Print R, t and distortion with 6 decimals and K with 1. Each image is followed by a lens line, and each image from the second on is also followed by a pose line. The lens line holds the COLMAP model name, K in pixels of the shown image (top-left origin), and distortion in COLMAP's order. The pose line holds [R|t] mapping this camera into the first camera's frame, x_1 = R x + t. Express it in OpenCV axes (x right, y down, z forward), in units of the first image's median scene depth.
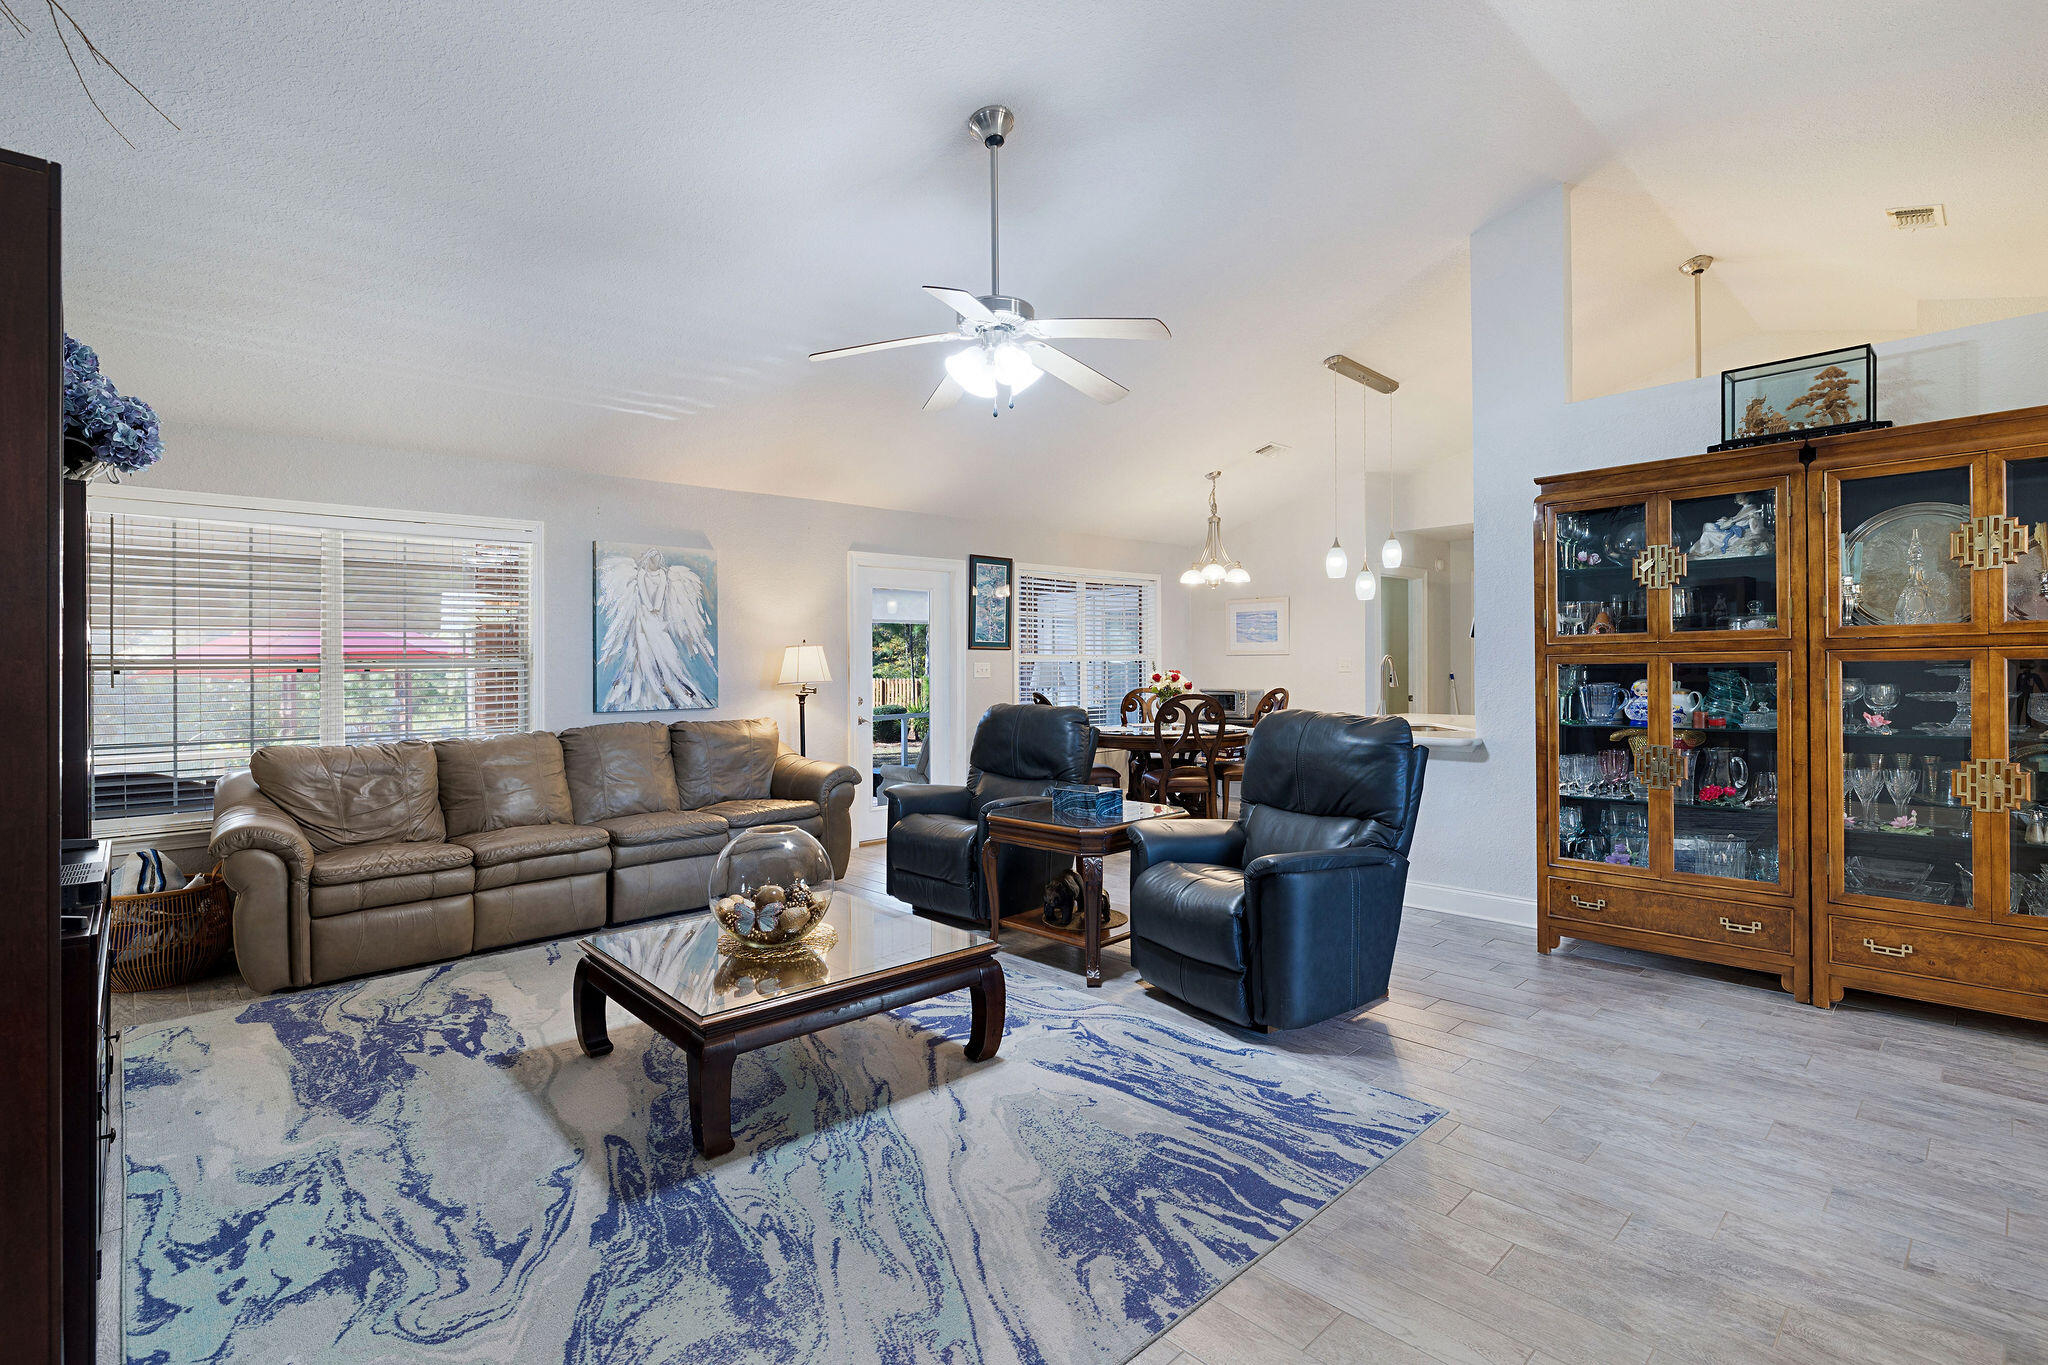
lens RADIAL K [[956.4, 0, 1012.0], [0, 956.4, 671.9], [0, 0, 1]] dist [-0.006158, 0.000431]
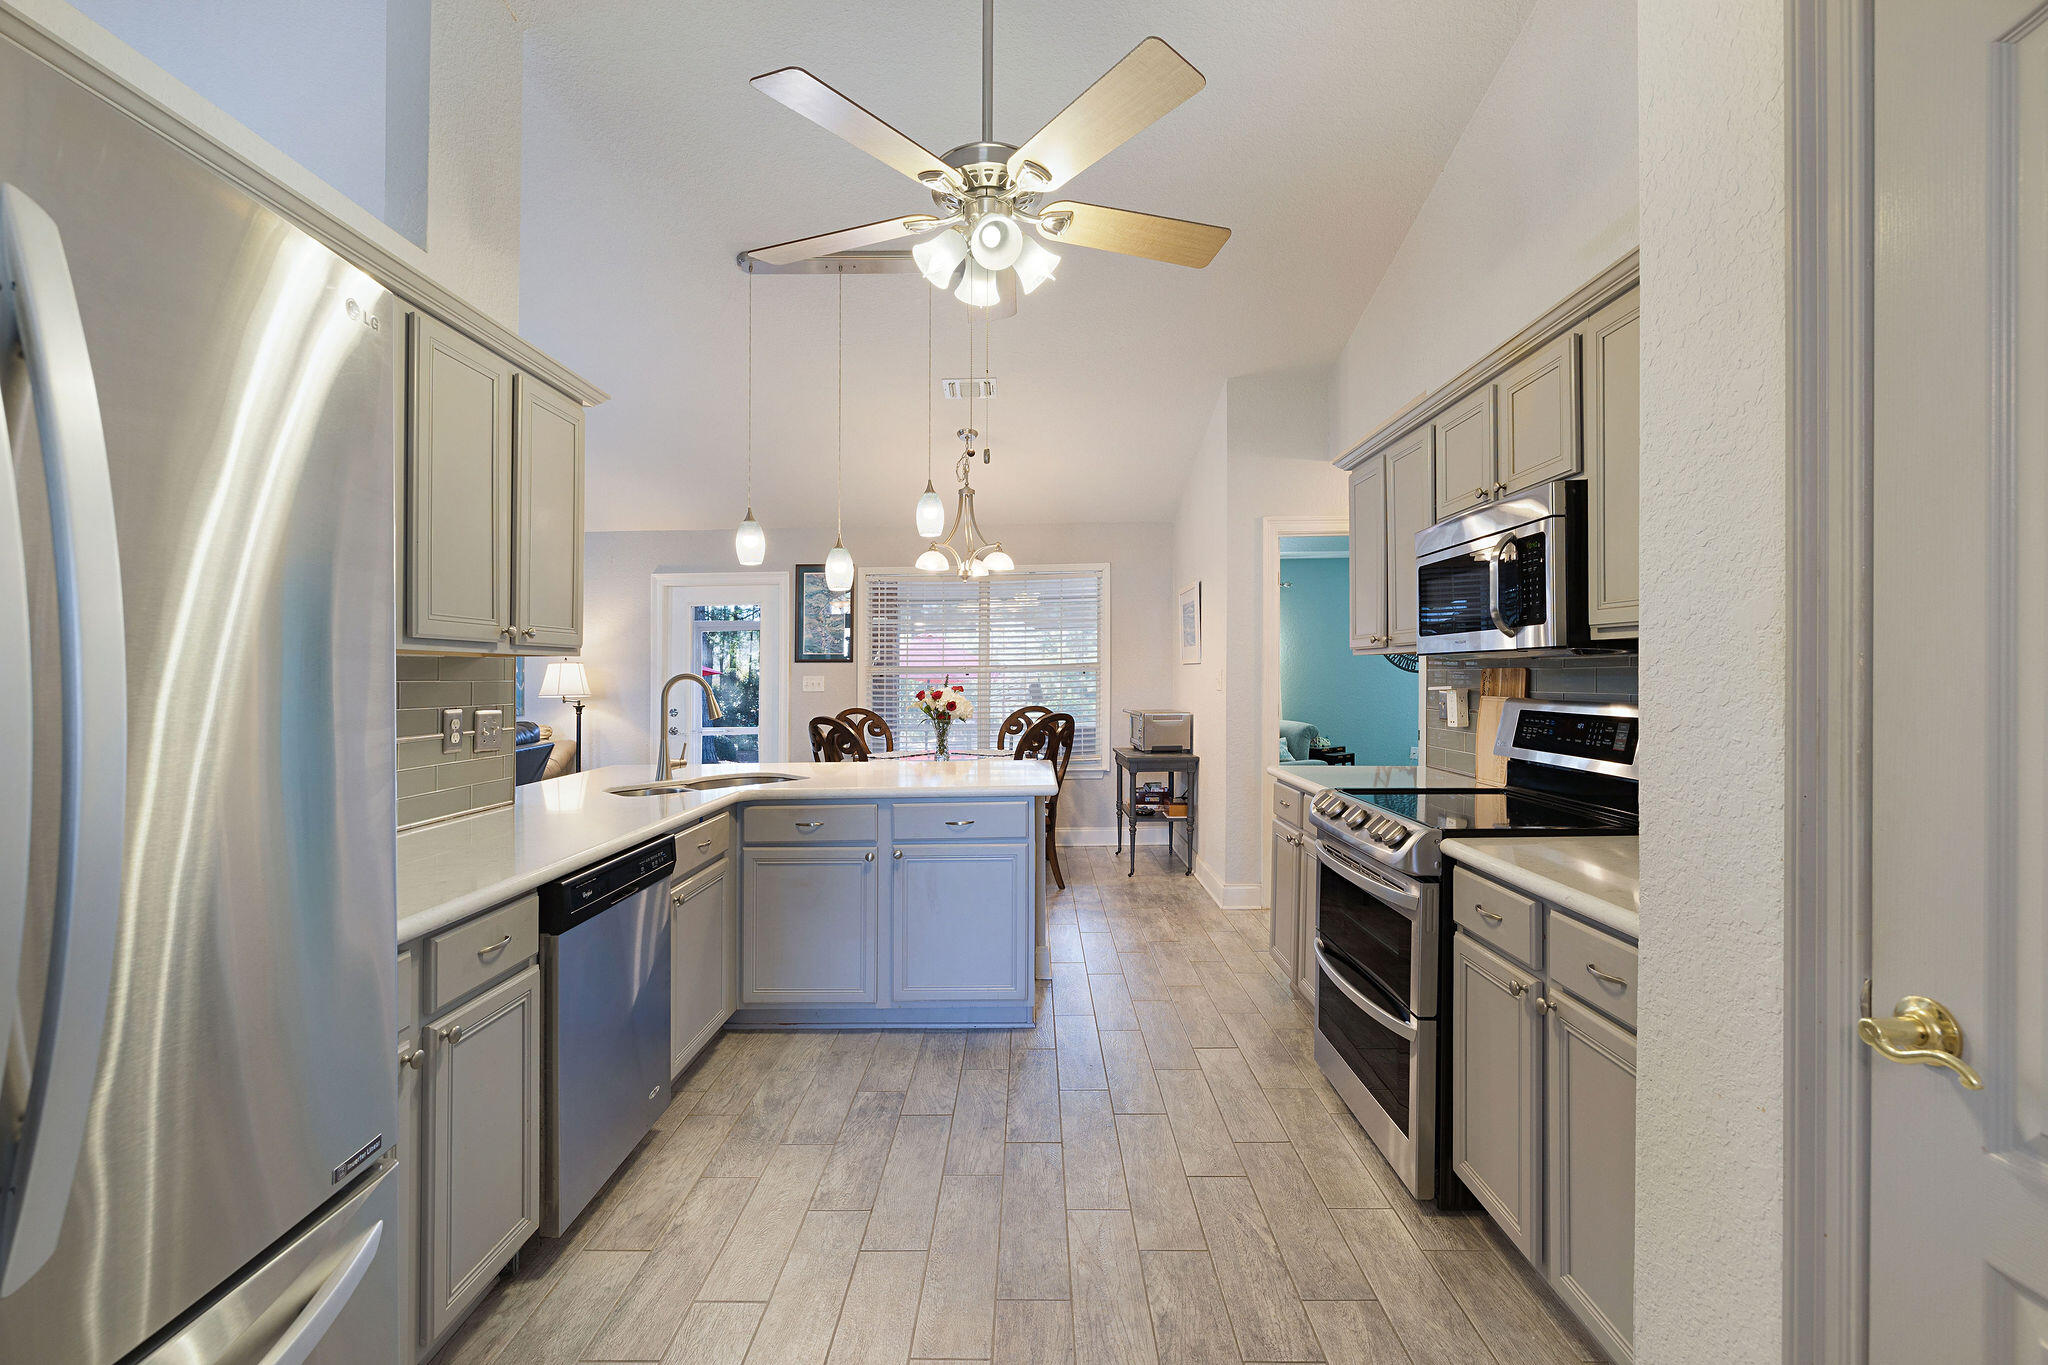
lens RADIAL K [[881.4, 0, 1038.2], [0, 881.4, 678.5], [0, 0, 1]] dist [0.000915, -0.000427]
pose [[0.729505, 0.003110, -0.683968, 1.775477], [0.003569, 0.999959, 0.008353, -0.032403], [0.683966, -0.008535, 0.729464, 1.213841]]
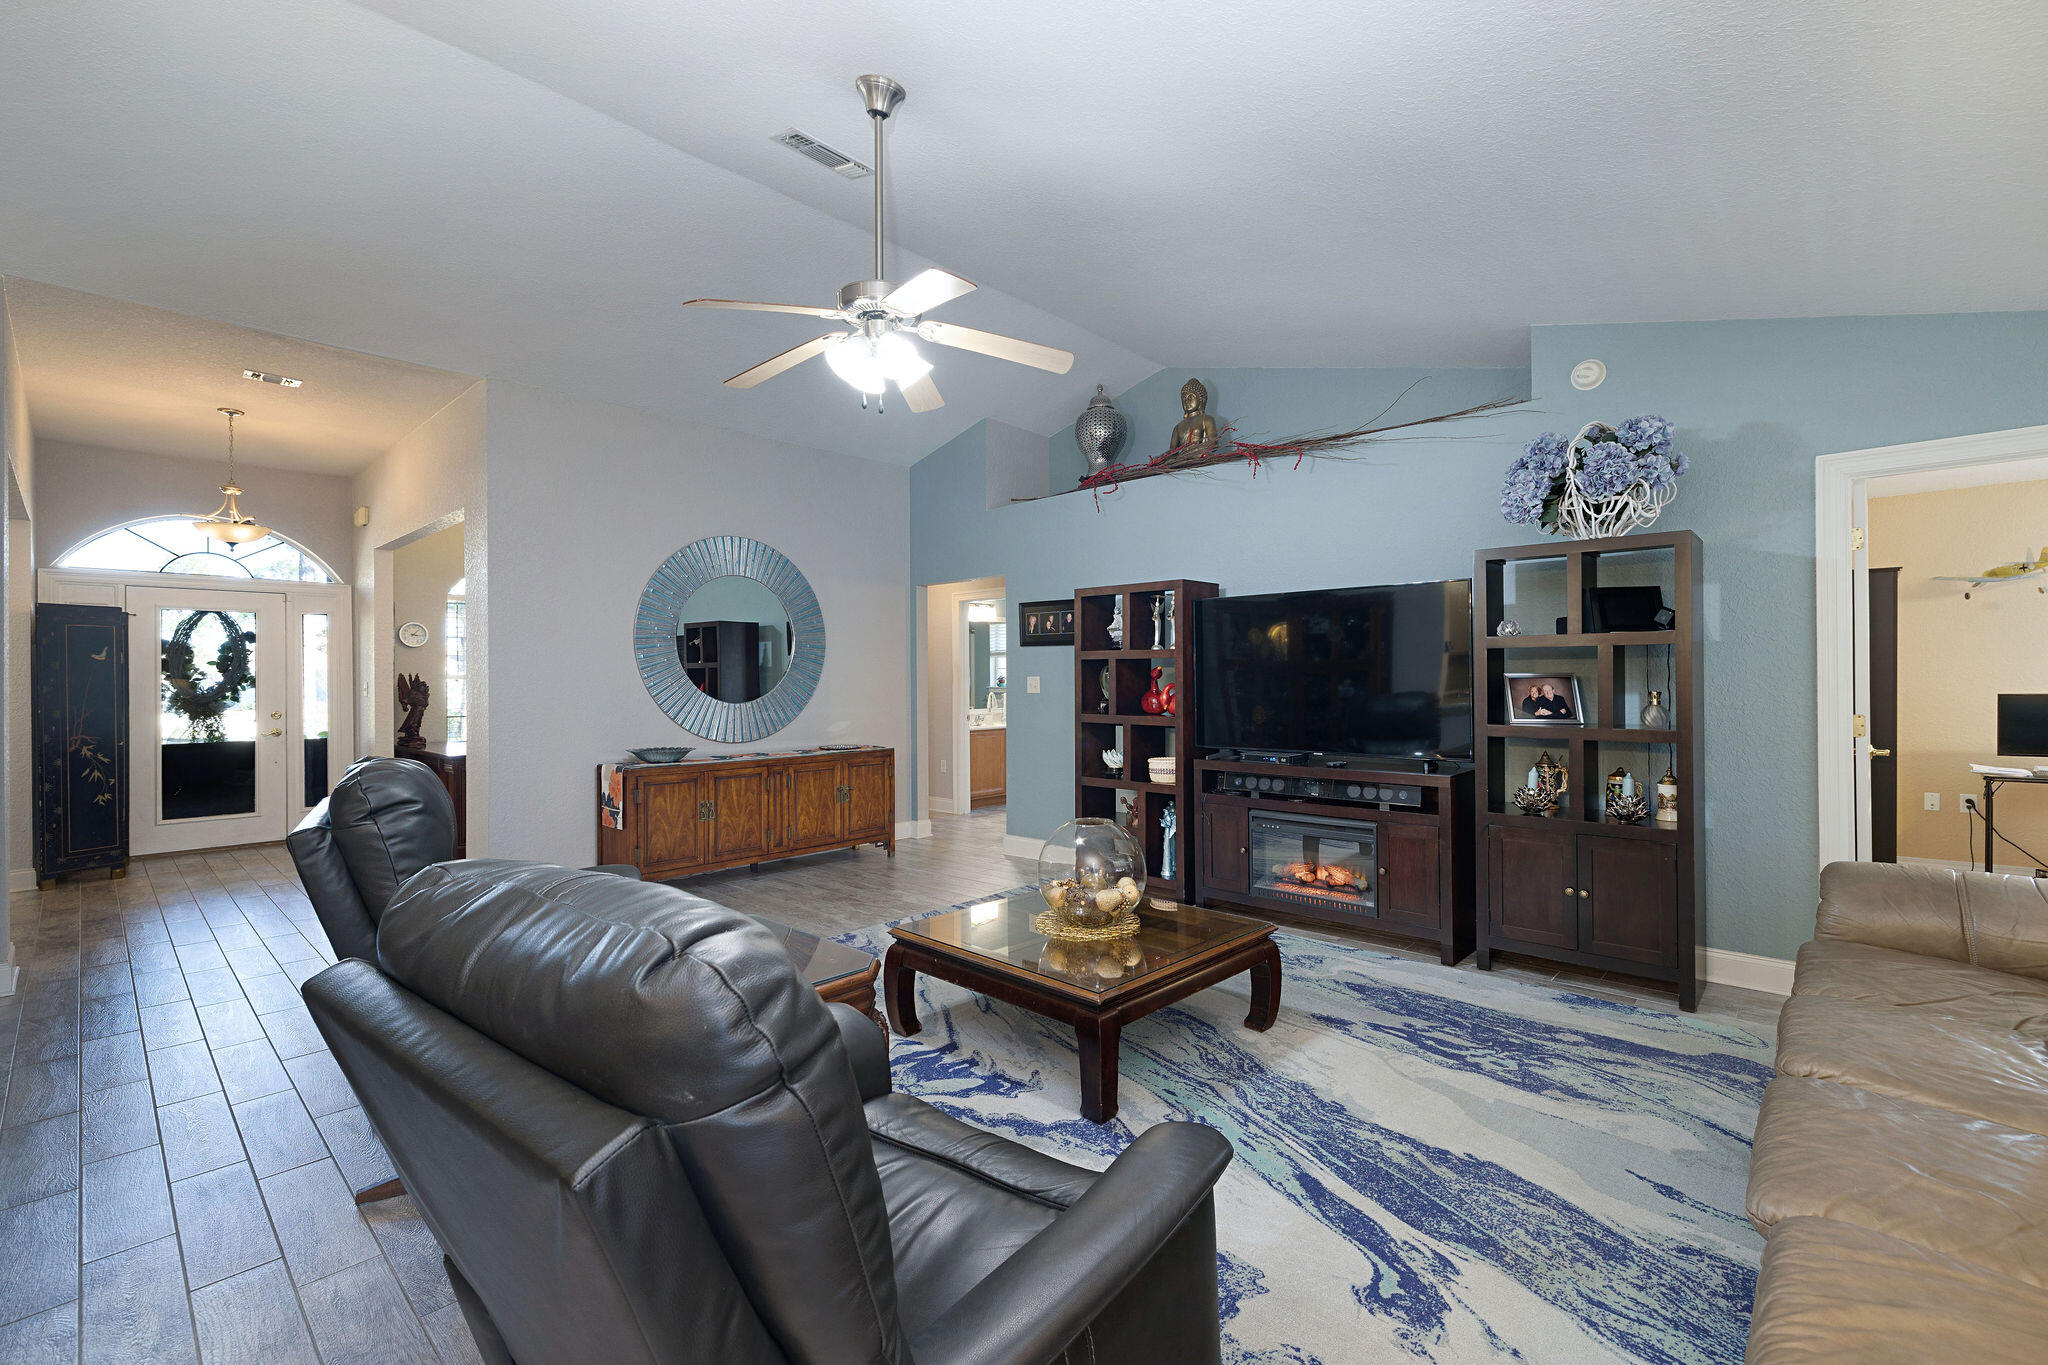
lens RADIAL K [[881.4, 0, 1025.8], [0, 881.4, 699.7], [0, 0, 1]] dist [0.000915, -0.000427]
pose [[-0.997167, 0.023500, -0.071455, -0.106229], [0.021419, 0.999328, 0.029742, -0.011614], [0.072106, 0.028128, -0.997000, 2.004651]]
